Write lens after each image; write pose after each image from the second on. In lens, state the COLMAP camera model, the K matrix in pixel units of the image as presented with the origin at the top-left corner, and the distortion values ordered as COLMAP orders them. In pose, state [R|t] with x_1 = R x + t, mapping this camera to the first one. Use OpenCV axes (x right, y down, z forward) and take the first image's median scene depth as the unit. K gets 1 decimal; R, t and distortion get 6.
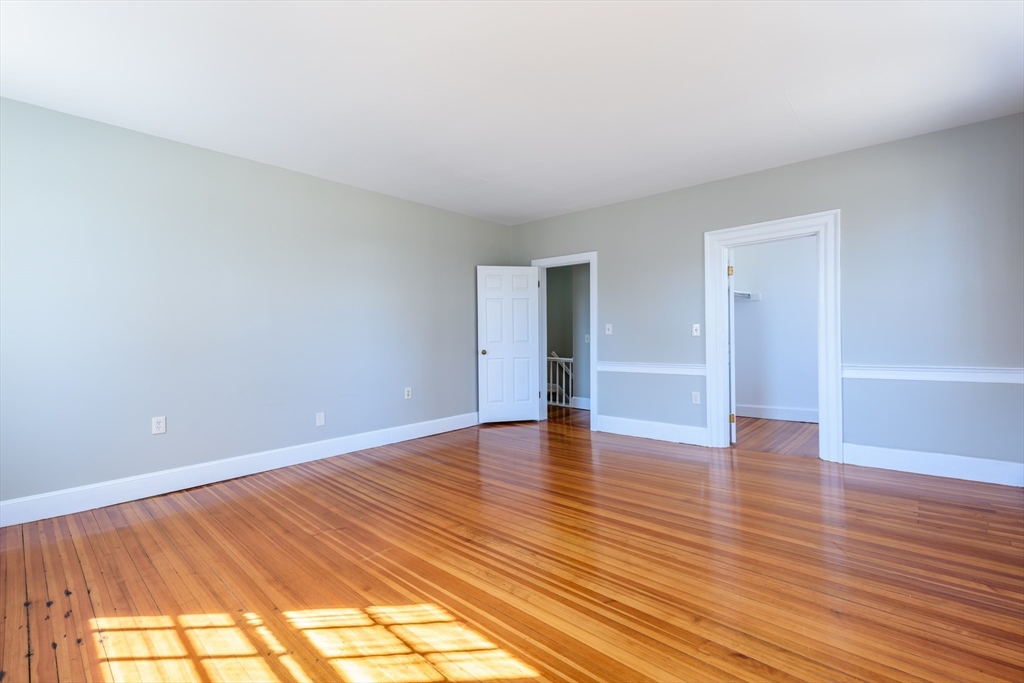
lens RADIAL K [[439.4, 0, 514.3], [0, 439.4, 339.0], [0, 0, 1]] dist [0.017430, -0.008615]
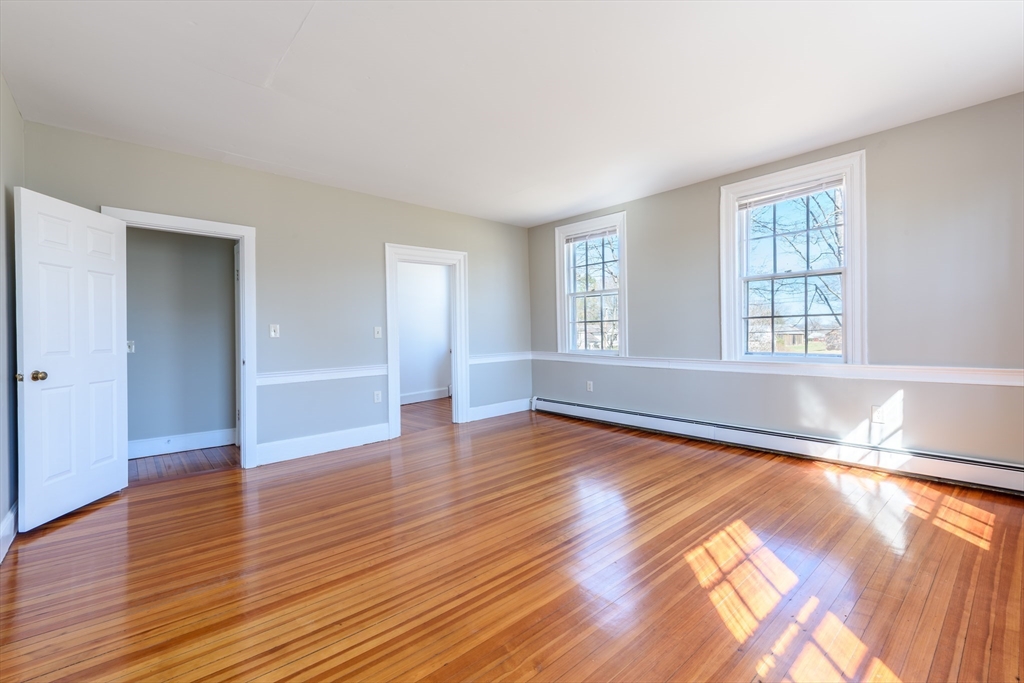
lens RADIAL K [[439.4, 0, 514.3], [0, 439.4, 339.0], [0, 0, 1]] dist [0.017430, -0.008615]
pose [[0.122461, 0.001911, 0.992471, -0.760648], [0.028297, 0.999585, -0.005416, 0.013197], [-0.992070, 0.028747, 0.122357, 0.701749]]
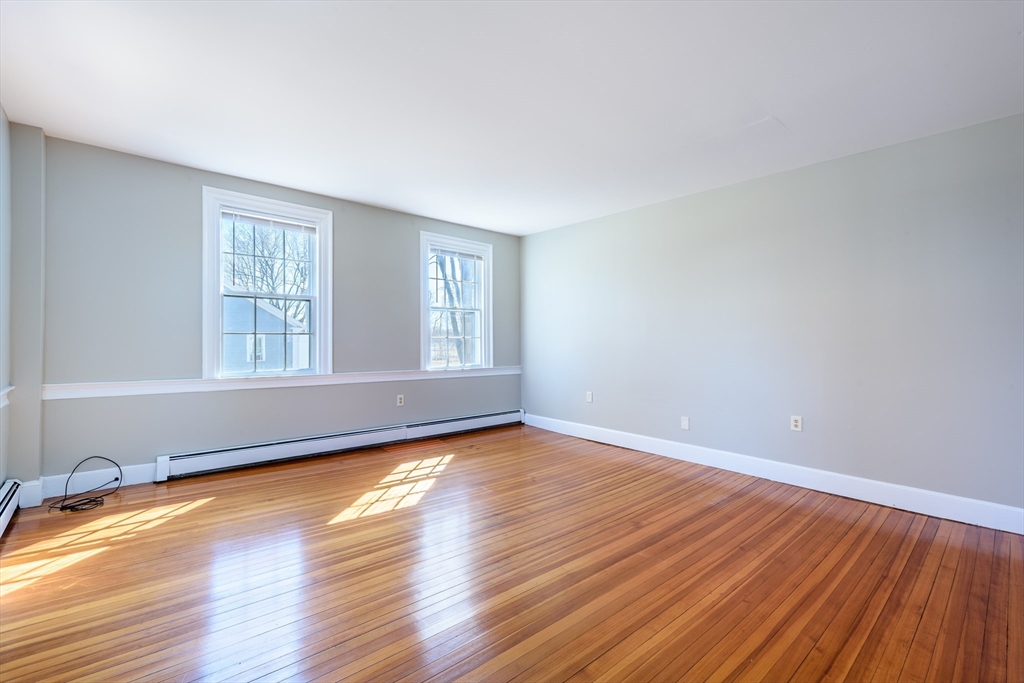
lens RADIAL K [[439.4, 0, 514.3], [0, 439.4, 339.0], [0, 0, 1]] dist [0.017430, -0.008615]
pose [[-0.104993, 0.002893, -0.994469, 0.770937], [-0.018679, 0.999814, 0.004881, -0.019177], [0.994298, 0.019088, -0.104919, 0.831713]]
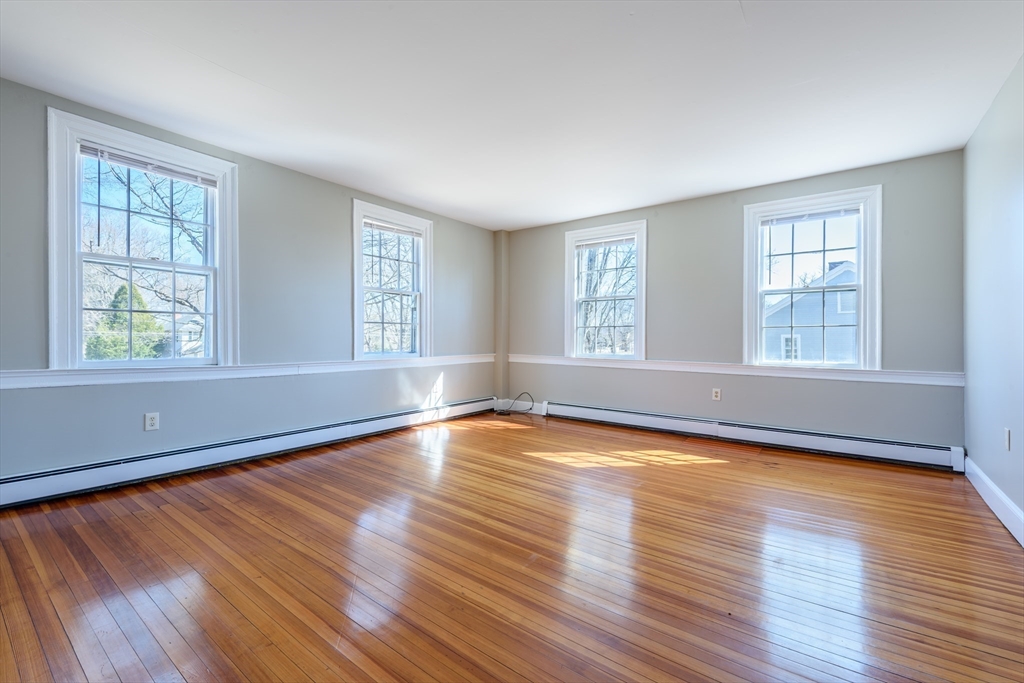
lens RADIAL K [[448.5, 0, 508.4], [0, 448.5, 339.9], [0, 0, 1]] dist [0.001322, -0.008936]
pose [[-0.997049, 0.006488, -0.076487, 0.142938], [0.004642, 0.999694, 0.024293, -0.009246], [0.076621, 0.023867, -0.996775, 1.613681]]
